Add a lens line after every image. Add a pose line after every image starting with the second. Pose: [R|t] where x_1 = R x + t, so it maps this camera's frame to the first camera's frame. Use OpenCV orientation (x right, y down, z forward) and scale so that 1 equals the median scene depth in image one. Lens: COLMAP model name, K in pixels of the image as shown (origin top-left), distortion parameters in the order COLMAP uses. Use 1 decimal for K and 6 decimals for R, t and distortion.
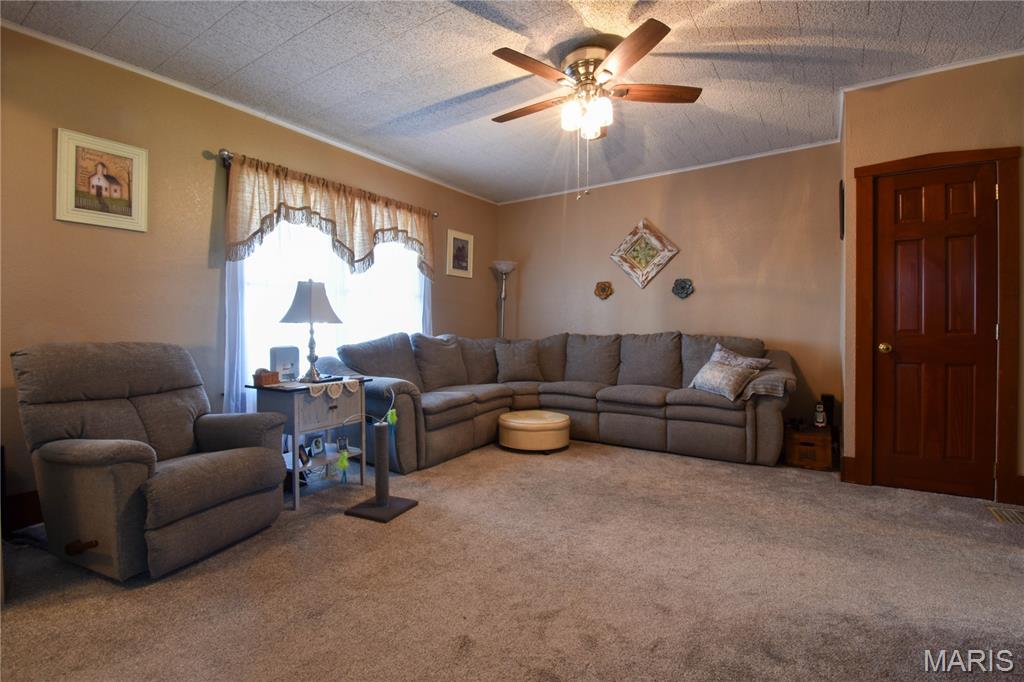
lens RADIAL K [[457.8, 0, 515.5], [0, 457.8, 334.2], [0, 0, 1]] dist [0.020993, -0.027595]
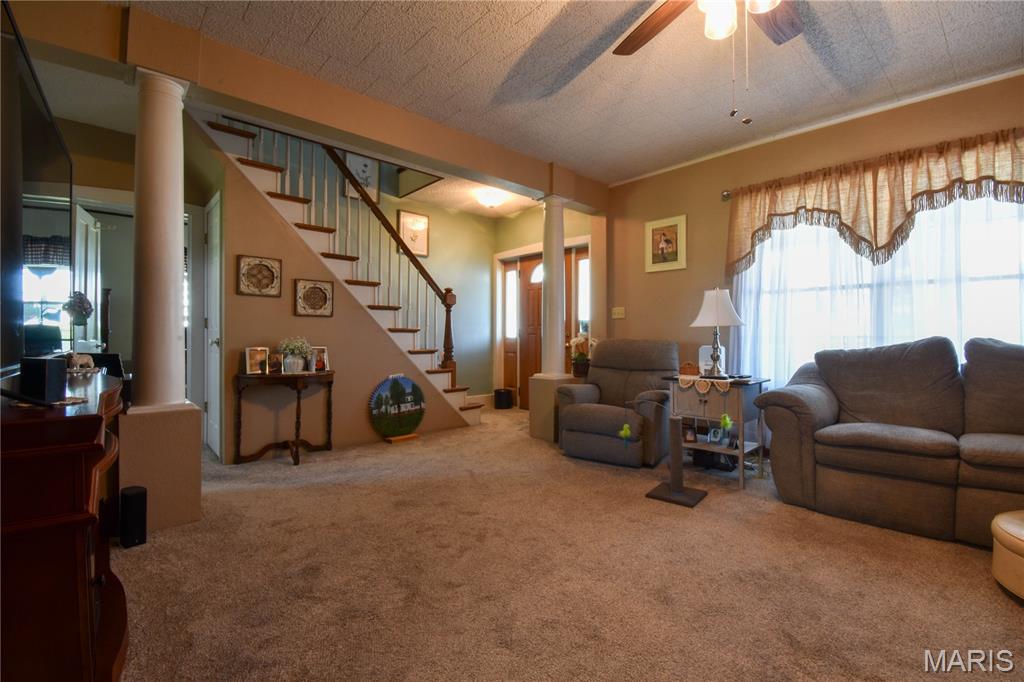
lens RADIAL K [[454.9, 0, 525.0], [0, 454.9, 339.6], [0, 0, 1]] dist [-0.030879, -0.000639]
pose [[-0.236853, 0.012797, -0.971461, 0.626616], [-0.013380, 0.999775, 0.016432, -0.003202], [0.971453, 0.016890, -0.236628, 0.670182]]
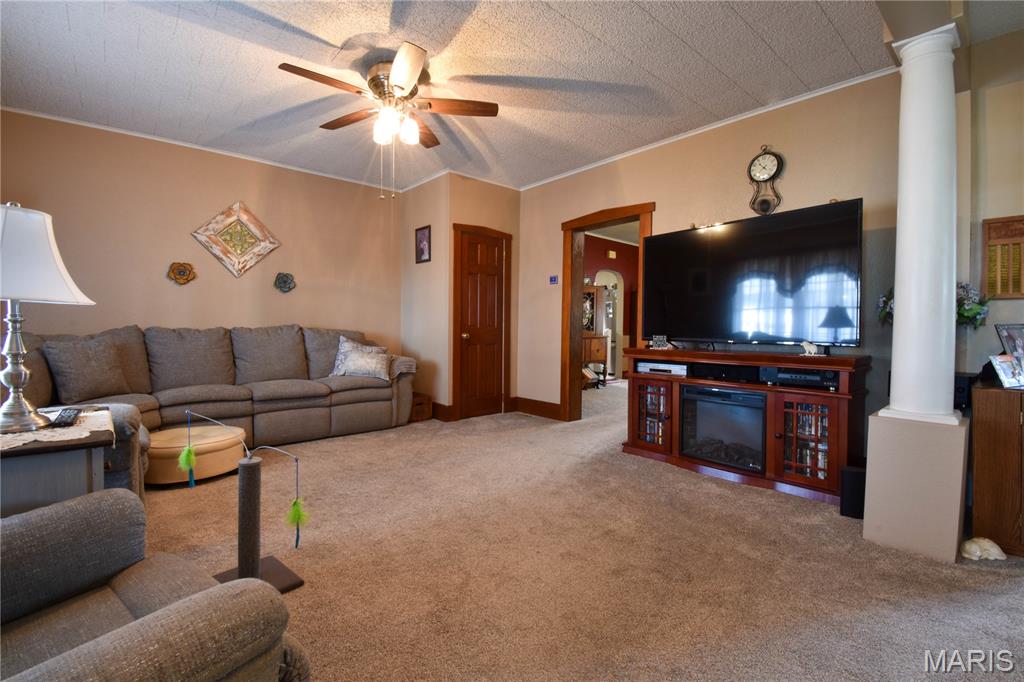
lens RADIAL K [[440.2, 0, 507.8], [0, 440.2, 331.4], [0, 0, 1]] dist [-0.001566, -0.000198]
pose [[0.288209, -0.005115, 0.957554, -0.591024], [-0.000195, 0.999985, 0.005400, 0.004480], [-0.957567, -0.001744, 0.288204, 0.338427]]
